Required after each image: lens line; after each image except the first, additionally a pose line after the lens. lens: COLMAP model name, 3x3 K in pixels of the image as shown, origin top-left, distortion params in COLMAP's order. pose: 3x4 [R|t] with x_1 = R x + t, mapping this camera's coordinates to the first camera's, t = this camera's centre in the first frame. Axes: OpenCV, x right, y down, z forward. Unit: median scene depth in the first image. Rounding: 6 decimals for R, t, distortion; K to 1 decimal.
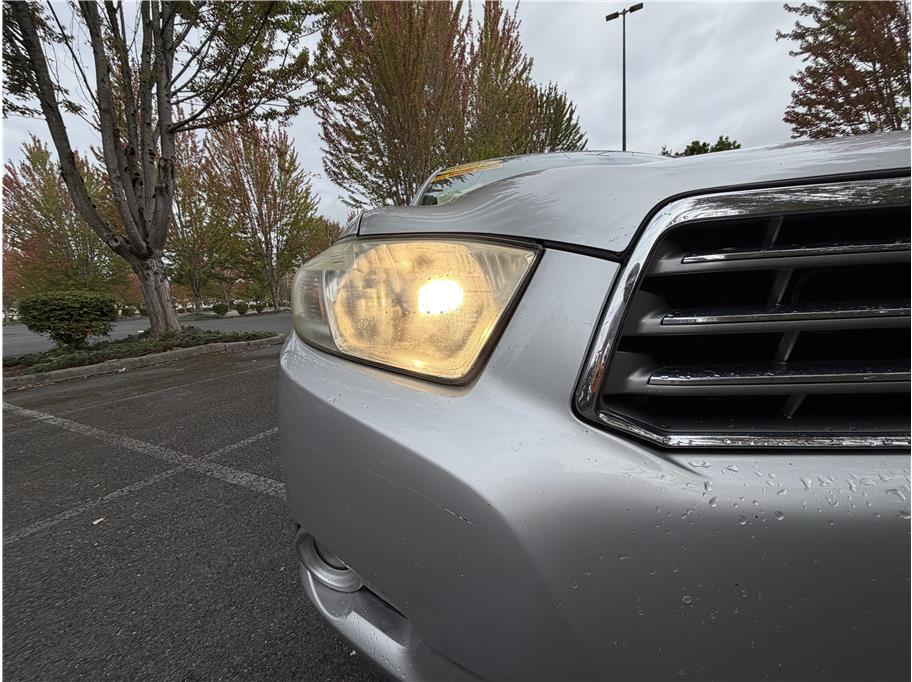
lens RADIAL K [[361.6, 0, 456.0], [0, 361.6, 341.0], [0, 0, 1]] dist [-0.000173, -0.000465]
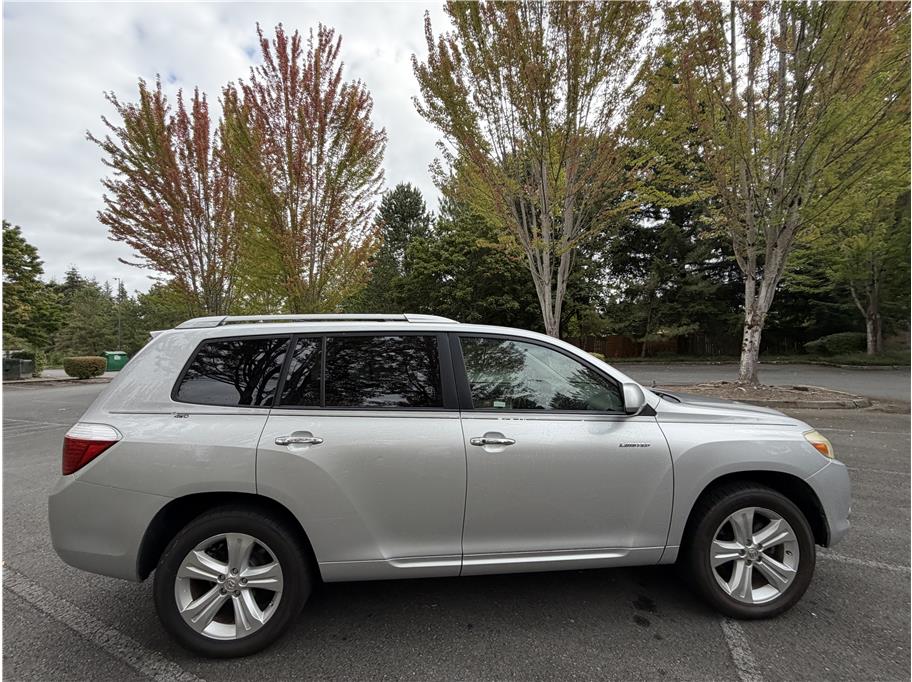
lens RADIAL K [[360.1, 0, 456.0], [0, 360.1, 341.0], [0, 0, 1]] dist [-0.000453, -0.000121]
pose [[-0.058434, 0.081658, 0.994946, -0.132739], [0.159550, 0.984602, -0.071439, -0.052628], [-0.985459, 0.154569, -0.070563, 0.166323]]
